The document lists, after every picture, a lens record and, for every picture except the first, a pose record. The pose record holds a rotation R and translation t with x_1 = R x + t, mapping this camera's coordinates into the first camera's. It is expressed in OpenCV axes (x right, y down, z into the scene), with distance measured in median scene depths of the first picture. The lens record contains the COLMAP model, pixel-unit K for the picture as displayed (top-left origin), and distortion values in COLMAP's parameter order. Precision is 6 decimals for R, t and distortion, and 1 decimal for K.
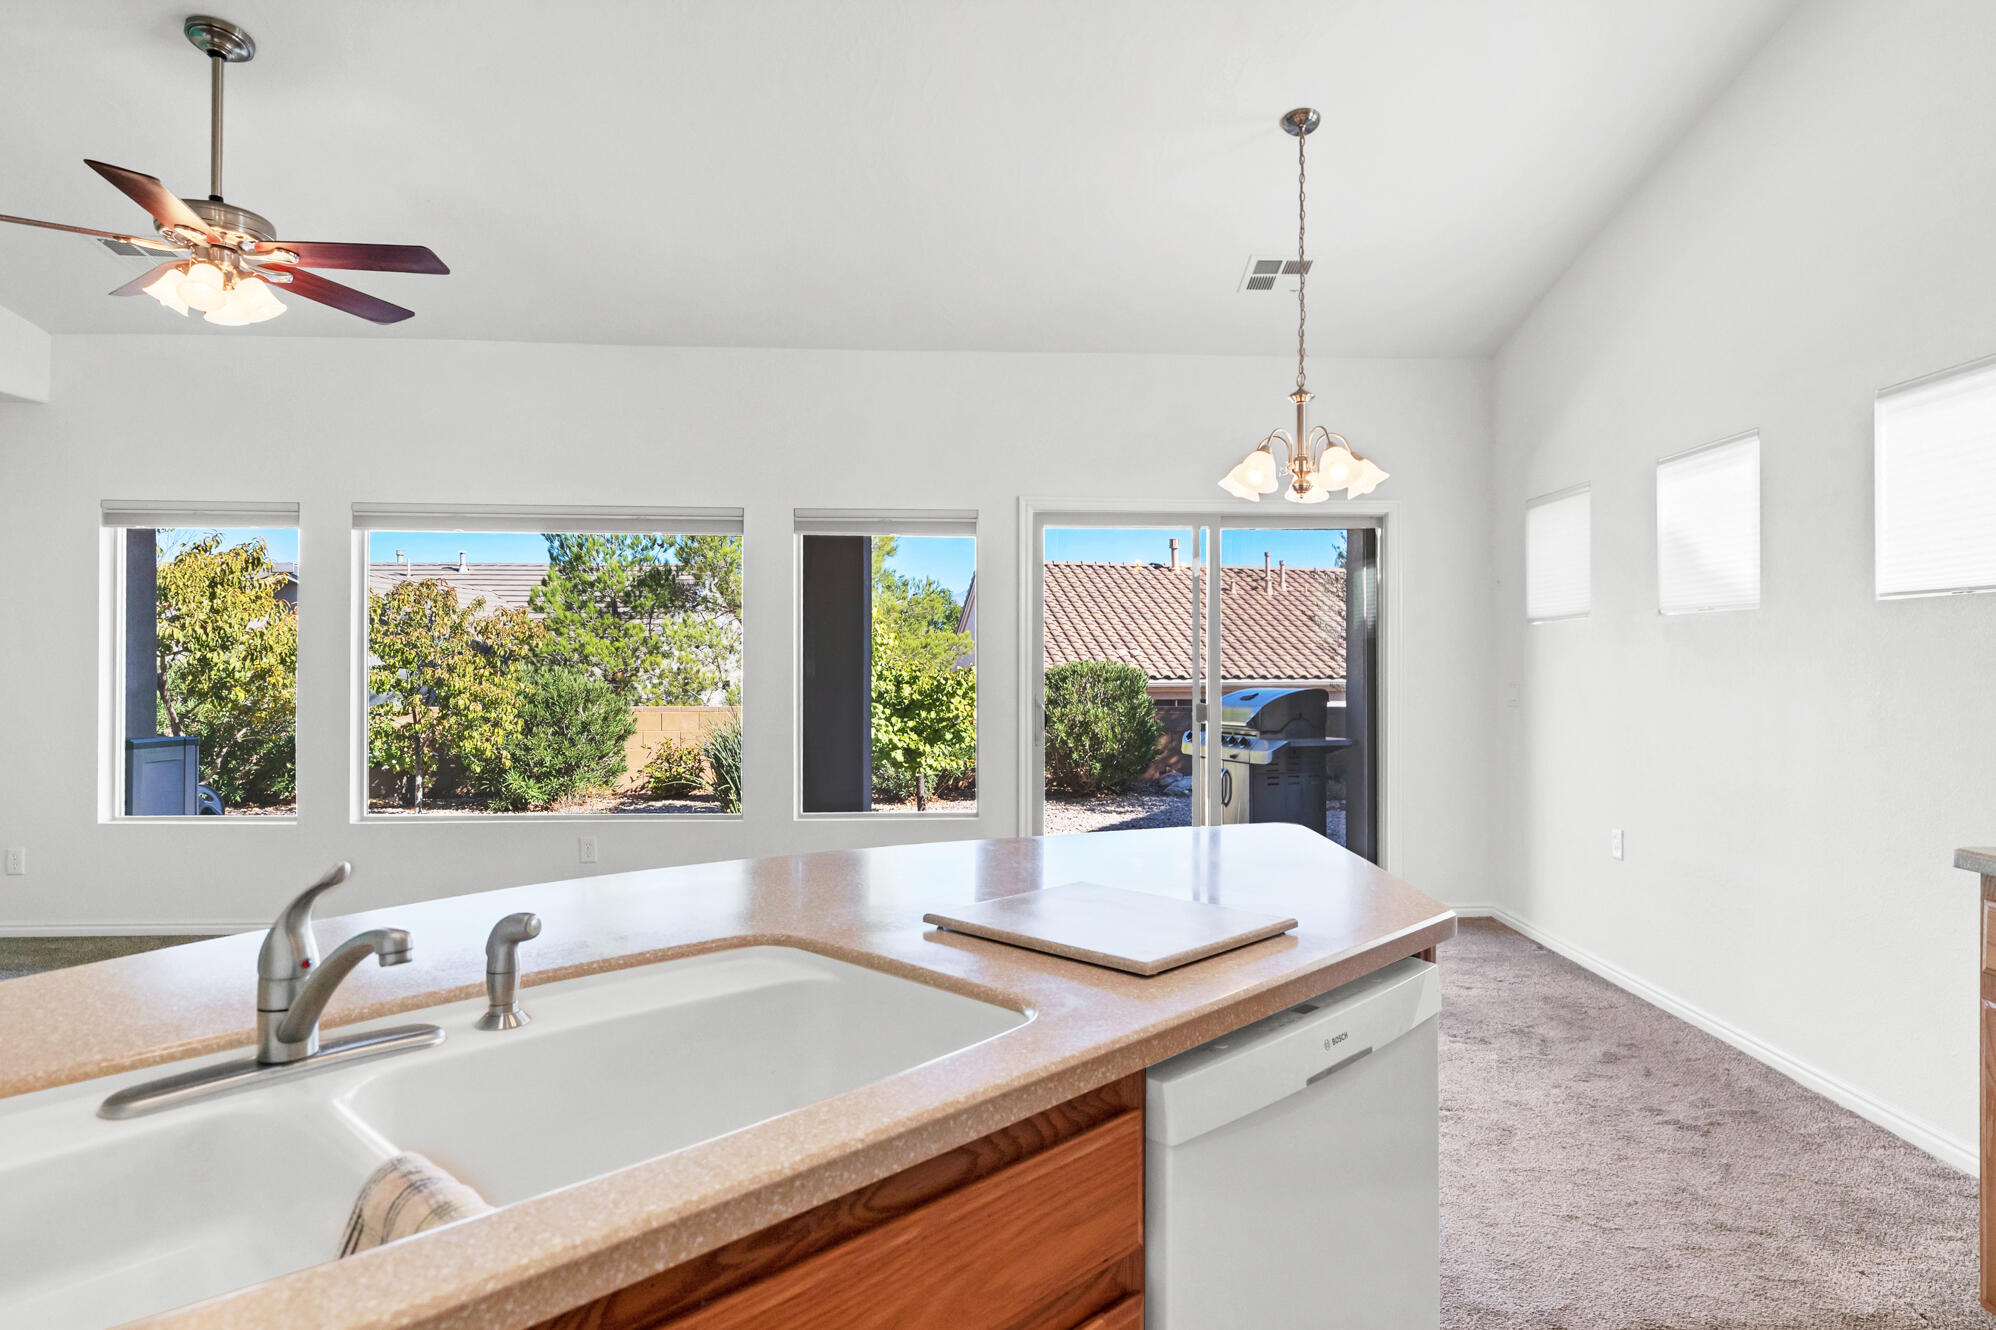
lens RADIAL K [[1126.4, 0, 998.0], [0, 1126.4, 665.0], [0, 0, 1]] dist [0.017060, 0.000502]
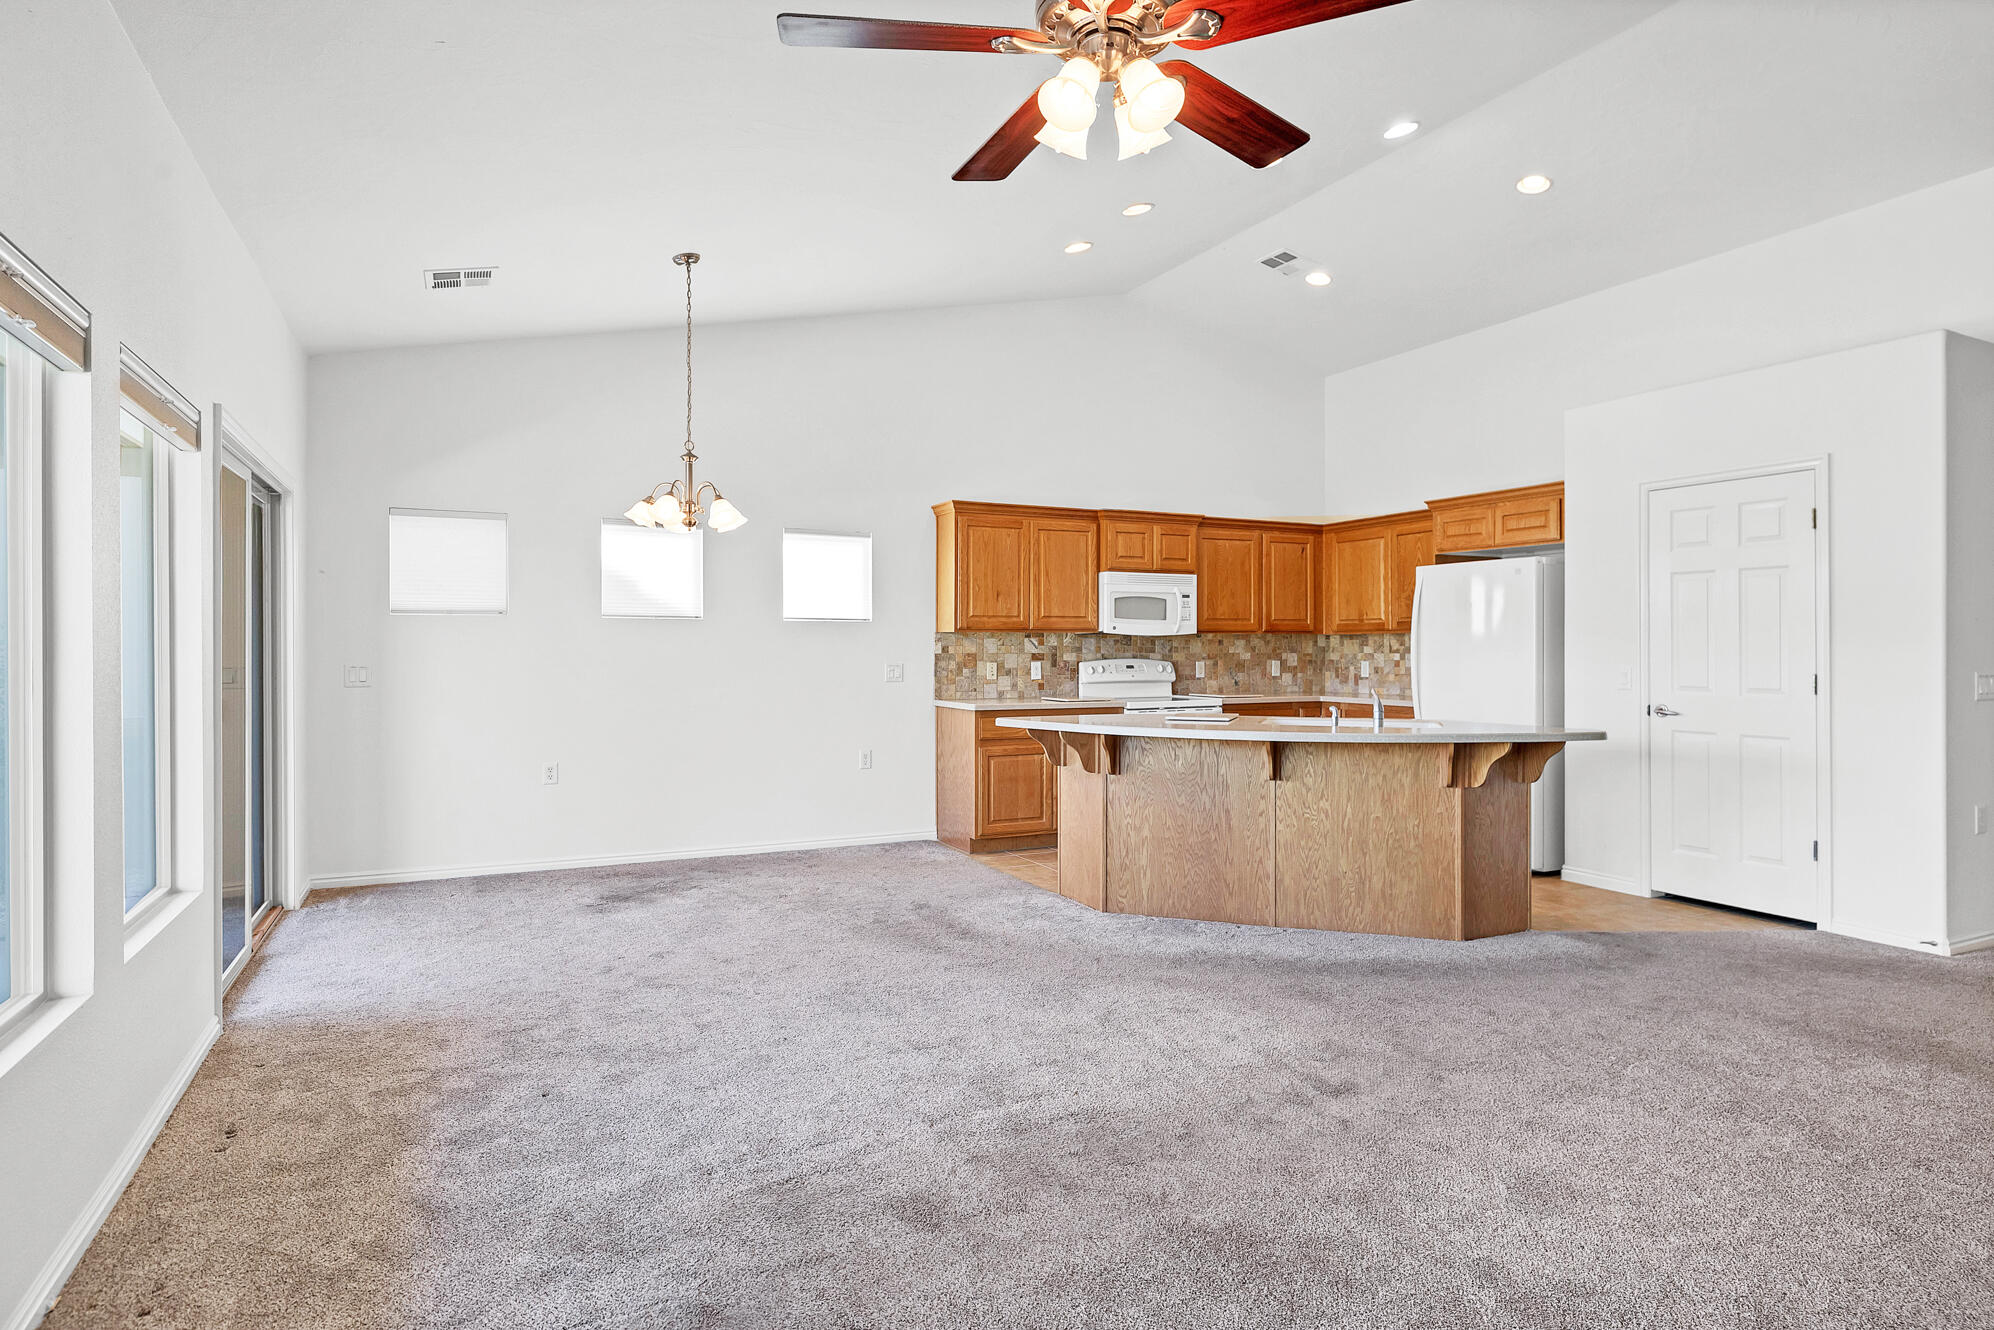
lens RADIAL K [[1125.2, 0, 997.0], [0, 1125.2, 665.0], [0, 0, 1]] dist [0.017060, 0.000502]
pose [[-0.382321, -0.014784, 0.923911, -1.041260], [-0.002862, 0.999886, 0.014815, -0.004782], [-0.924025, 0.003019, -0.382320, 1.064521]]
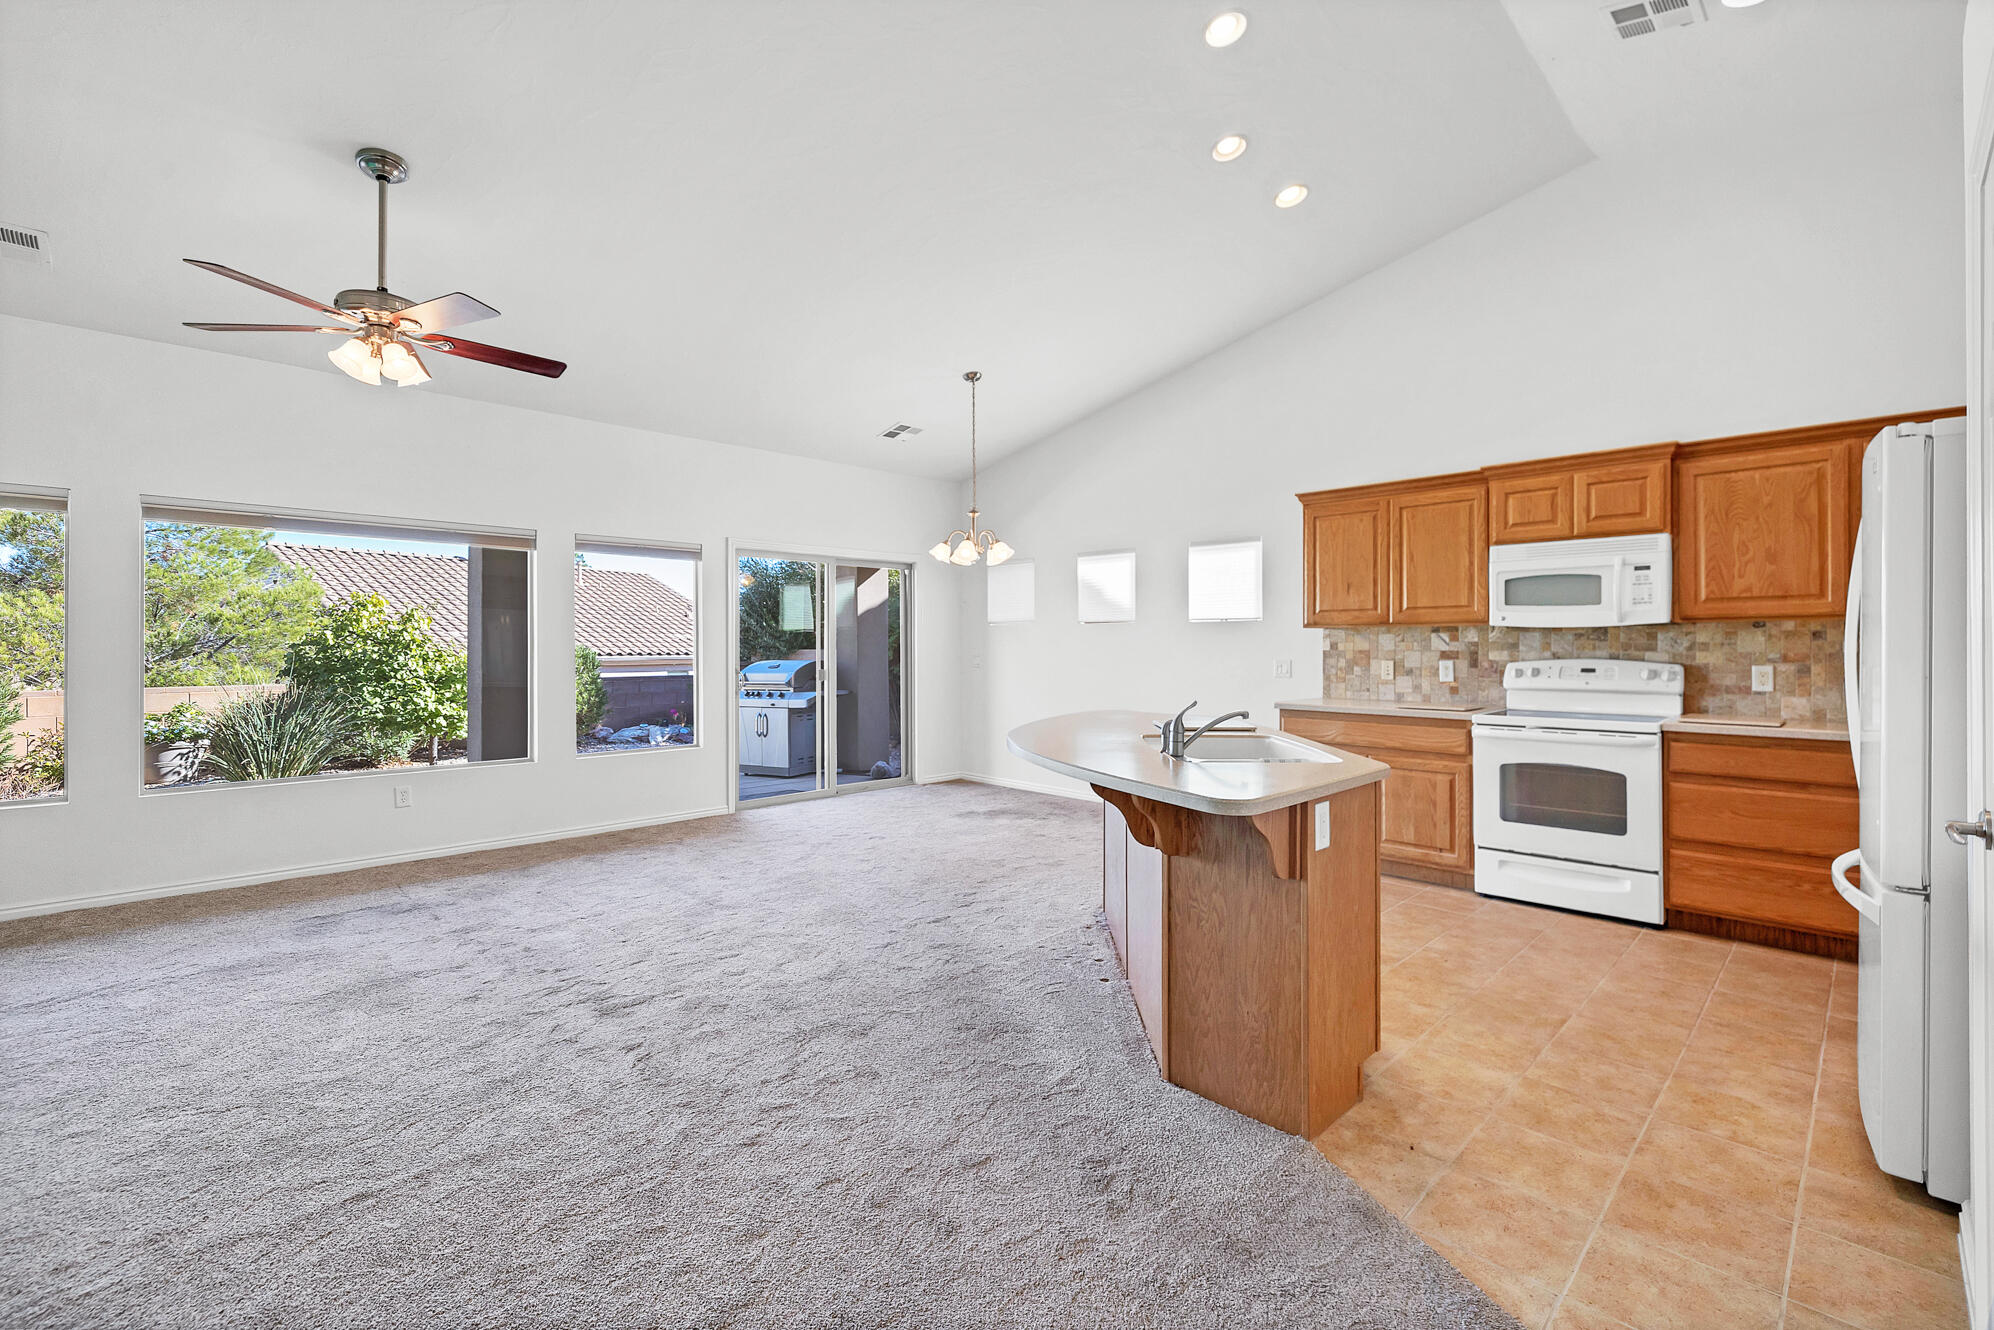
lens RADIAL K [[846.2, 0, 945.4], [0, 846.2, 658.1], [0, 0, 1]] dist [-0.000769, -0.000122]
pose [[0.776264, -0.012938, 0.630275, -0.657772], [0.001361, 0.999821, 0.018849, -0.009697], [-0.630406, -0.013774, 0.776143, -0.119519]]
